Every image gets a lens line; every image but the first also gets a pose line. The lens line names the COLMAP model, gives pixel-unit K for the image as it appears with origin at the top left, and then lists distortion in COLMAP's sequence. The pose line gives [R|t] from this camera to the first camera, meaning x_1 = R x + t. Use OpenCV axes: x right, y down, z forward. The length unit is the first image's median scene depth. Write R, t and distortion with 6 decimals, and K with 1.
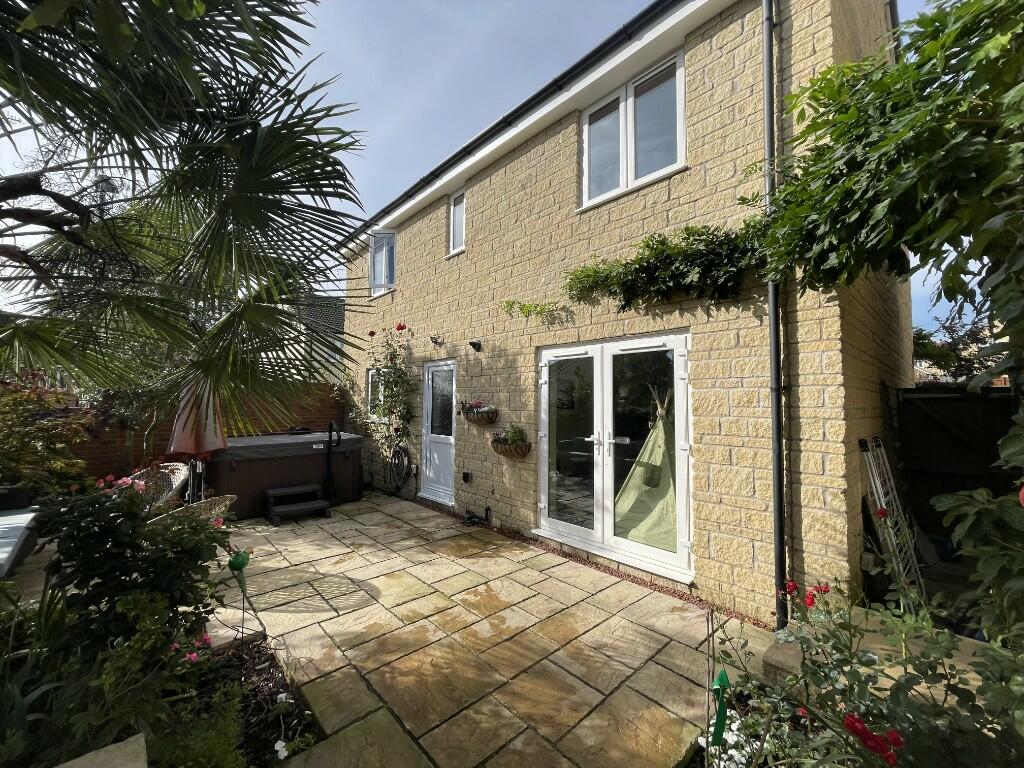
lens RADIAL K [[412.6, 0, 511.2], [0, 412.6, 384.8], [0, 0, 1]] dist [0.004029, -0.001718]
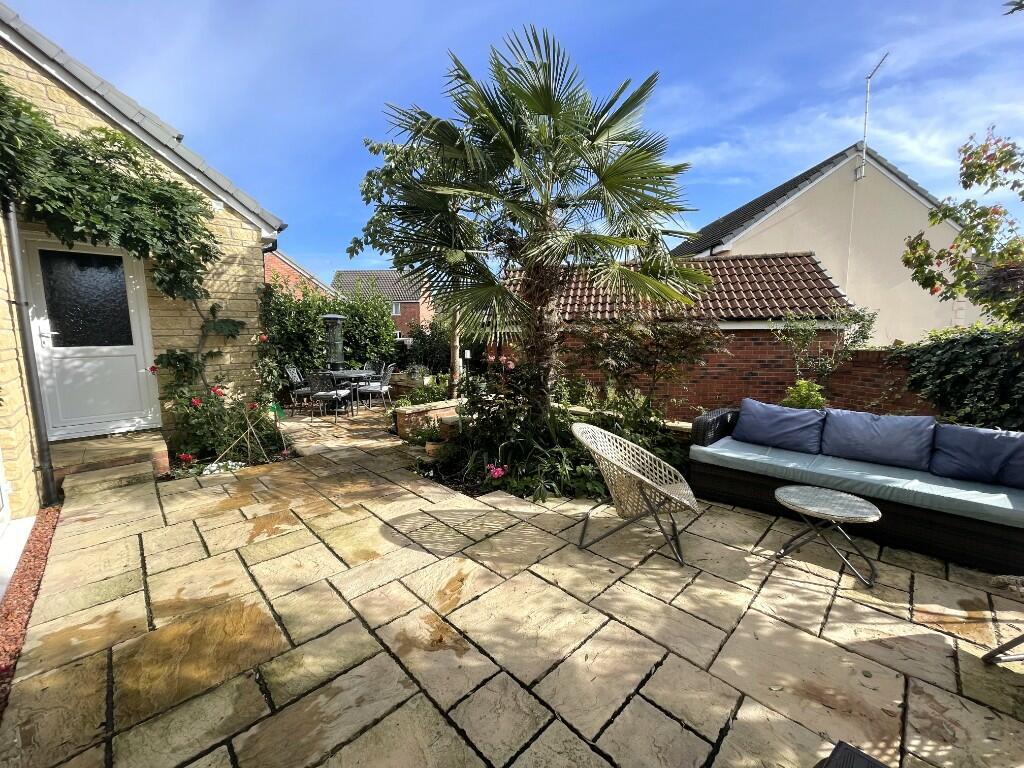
lens RADIAL K [[412.6, 0, 514.5], [0, 412.6, 382.1], [0, 0, 1]] dist [0.004029, -0.001718]
pose [[-0.999764, 0.010359, -0.019095, -0.589687], [0.009010, 0.997548, 0.069410, 0.128732], [0.019767, 0.069221, -0.997405, 1.877345]]
